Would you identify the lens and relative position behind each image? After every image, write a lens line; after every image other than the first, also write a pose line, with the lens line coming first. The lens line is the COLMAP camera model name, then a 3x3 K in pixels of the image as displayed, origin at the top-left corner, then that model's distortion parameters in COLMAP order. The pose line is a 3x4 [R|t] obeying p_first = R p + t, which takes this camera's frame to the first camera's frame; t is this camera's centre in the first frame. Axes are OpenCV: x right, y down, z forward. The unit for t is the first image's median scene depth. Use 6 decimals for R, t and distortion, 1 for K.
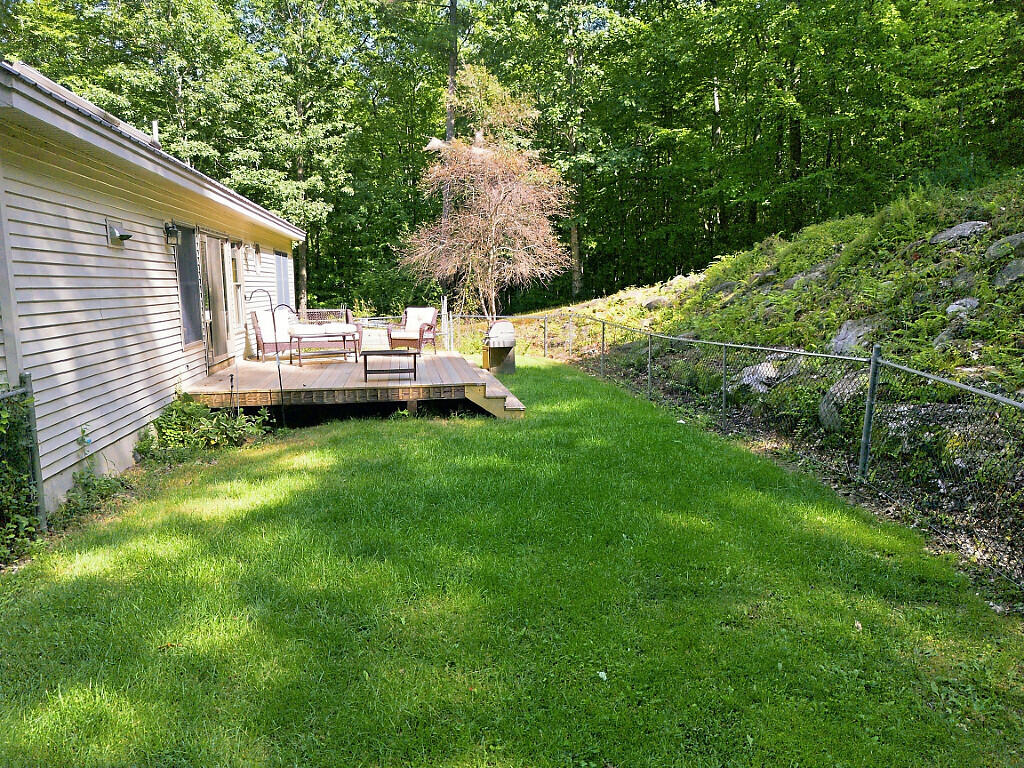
lens RADIAL K [[722.1, 0, 512.0], [0, 722.1, 384.0], [0, 0, 1]] dist [0.087176, -0.075348]
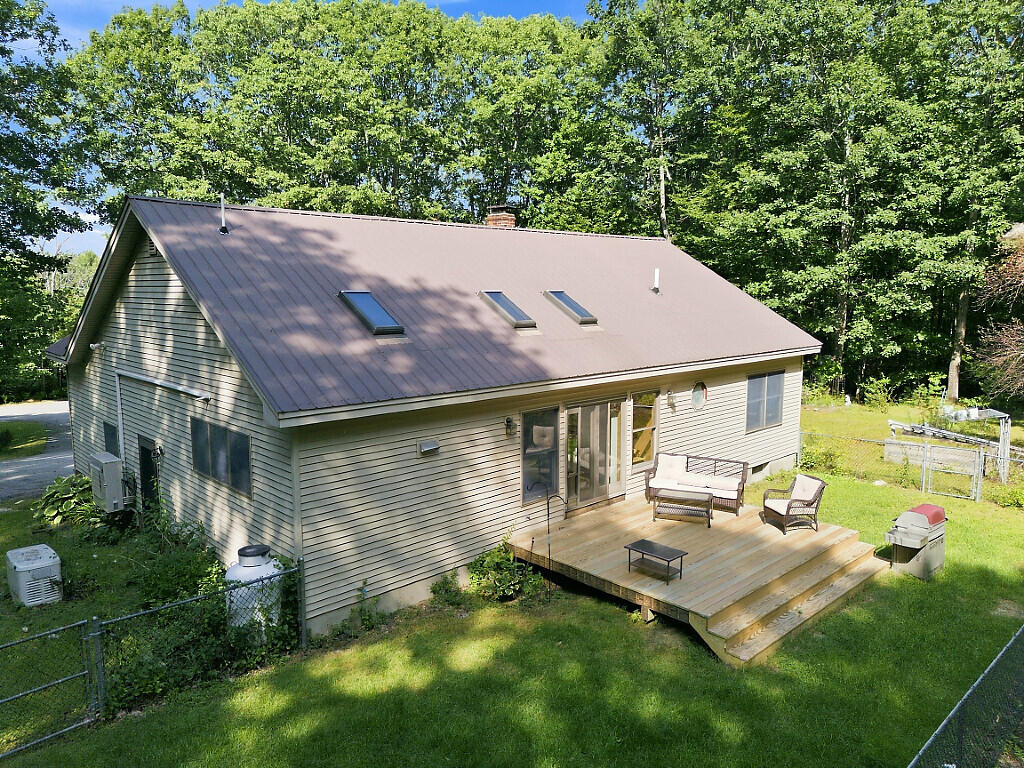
lens RADIAL K [[727.9, 0, 508.1], [0, 727.9, 363.0], [0, 0, 1]] dist [0.037040, -0.002519]
pose [[0.567837, 0.092440, -0.817934, 0.170729], [-0.115059, 0.992832, 0.032328, -0.099463], [0.815060, 0.075753, 0.574404, 0.059355]]
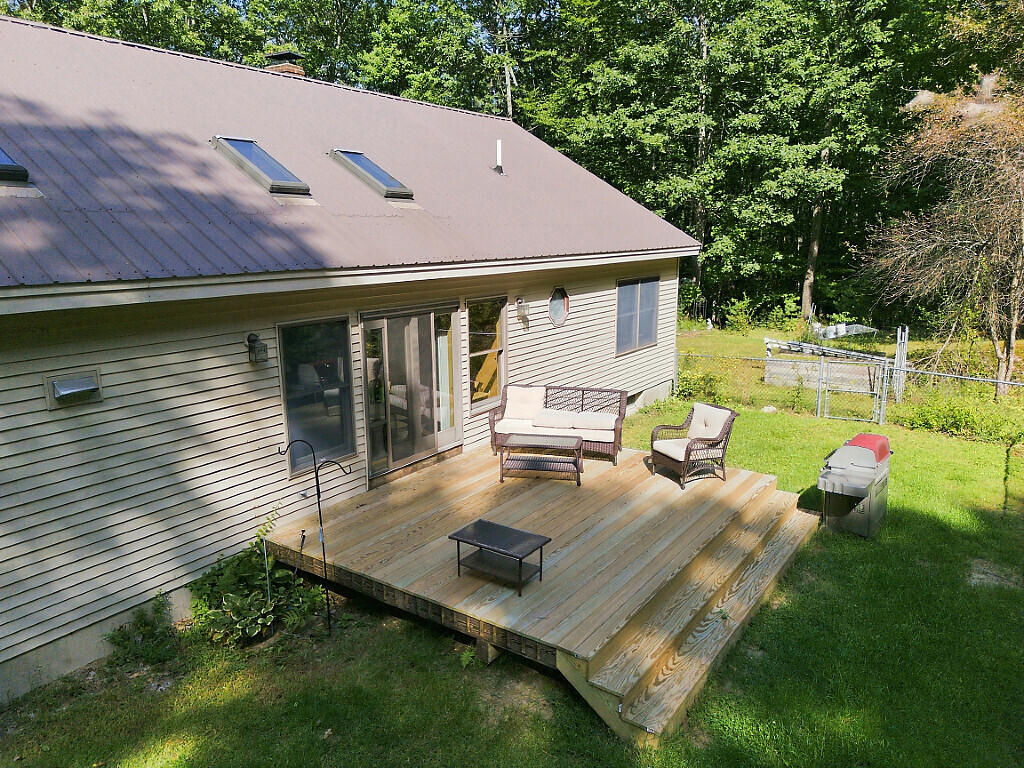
lens RADIAL K [[722.1, 0, 512.0], [0, 722.1, 384.0], [0, 0, 1]] dist [0.087176, -0.075348]
pose [[0.722652, 0.145239, -0.675781, 0.077110], [-0.092612, 0.989205, 0.113565, -0.077207], [0.684980, -0.019482, 0.728301, 0.167739]]
